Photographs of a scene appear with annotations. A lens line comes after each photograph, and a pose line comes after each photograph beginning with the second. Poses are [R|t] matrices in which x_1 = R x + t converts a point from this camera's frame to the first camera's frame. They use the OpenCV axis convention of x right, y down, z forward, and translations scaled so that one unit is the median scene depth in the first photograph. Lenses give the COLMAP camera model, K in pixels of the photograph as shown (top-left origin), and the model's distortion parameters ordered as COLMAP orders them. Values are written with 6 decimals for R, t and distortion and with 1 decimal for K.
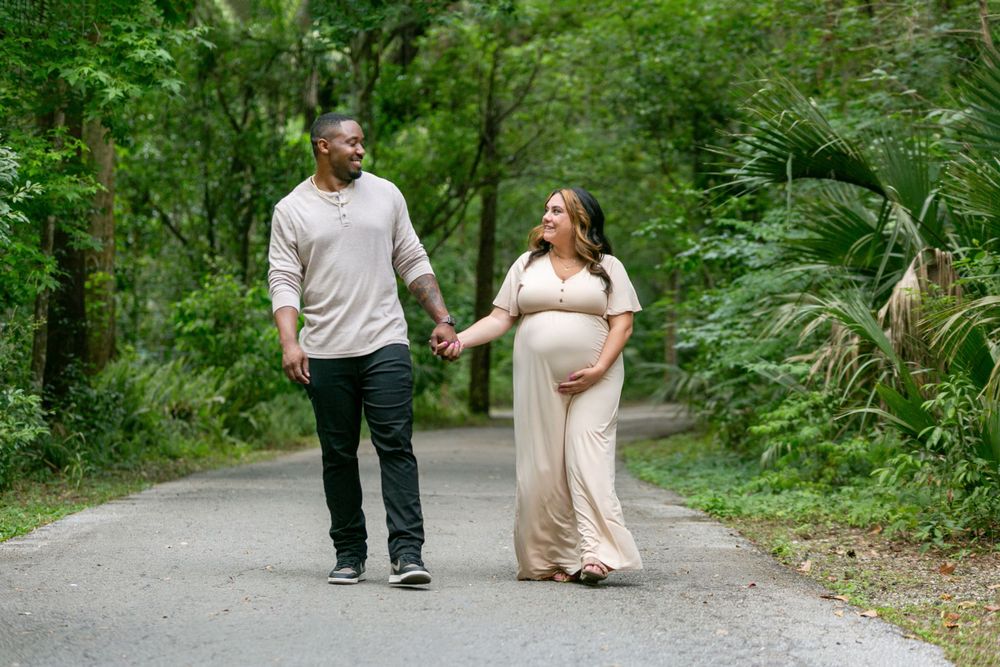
lens RADIAL K [[3242.4, 0, 500.0], [0, 3242.4, 333.5], [0, 0, 1]] dist [0.081180, -0.642584]
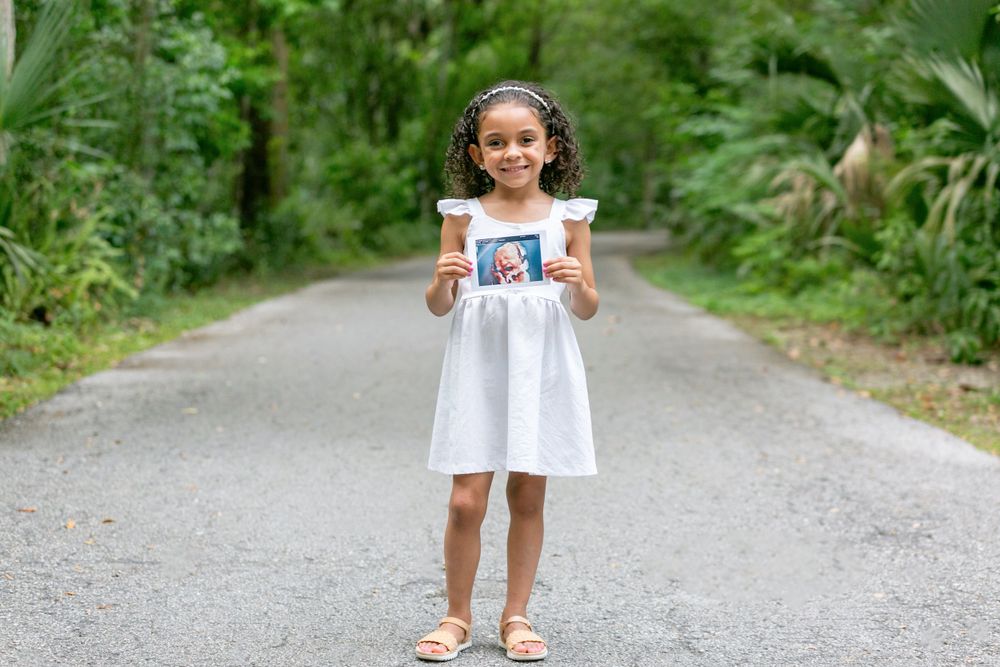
lens RADIAL K [[2106.6, 0, 500.0], [0, 2106.6, 333.5], [0, 0, 1]] dist [-0.068290, -0.072265]
pose [[0.999739, 0.016892, -0.015391, -0.011076], [-0.015765, 0.997380, 0.070608, 0.001653], [0.016543, -0.070346, 0.997385, 0.074023]]
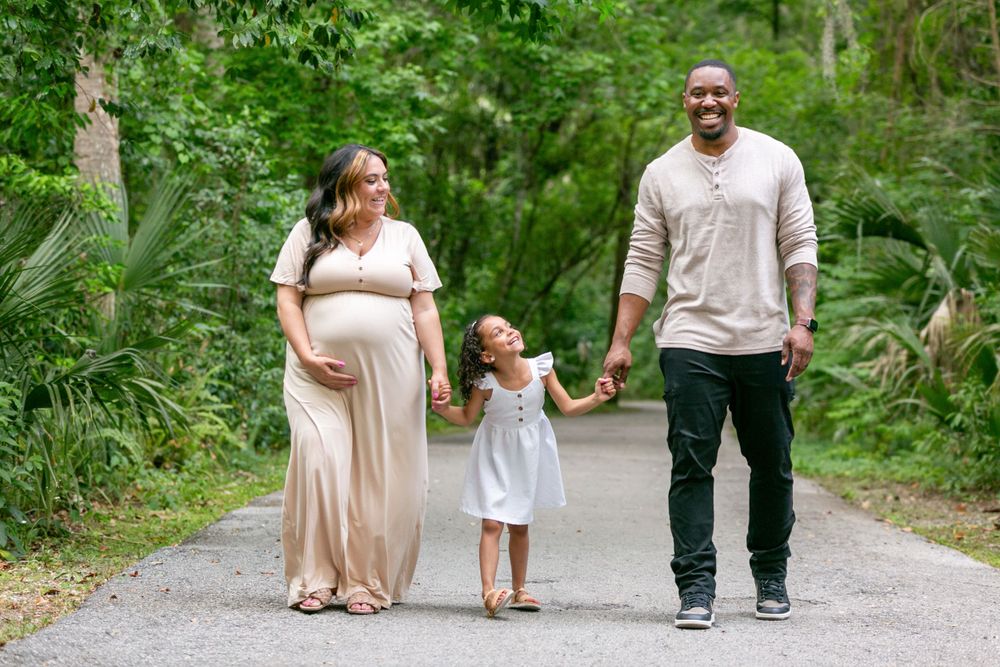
lens RADIAL K [[2574.4, 0, 500.0], [0, 2574.4, 333.5], [0, 0, 1]] dist [0.041846, -0.016369]
pose [[0.998604, 0.022293, -0.047889, -0.011333], [-0.022433, 0.999746, -0.002381, 0.000381], [0.047824, 0.003452, 0.998850, -0.117496]]
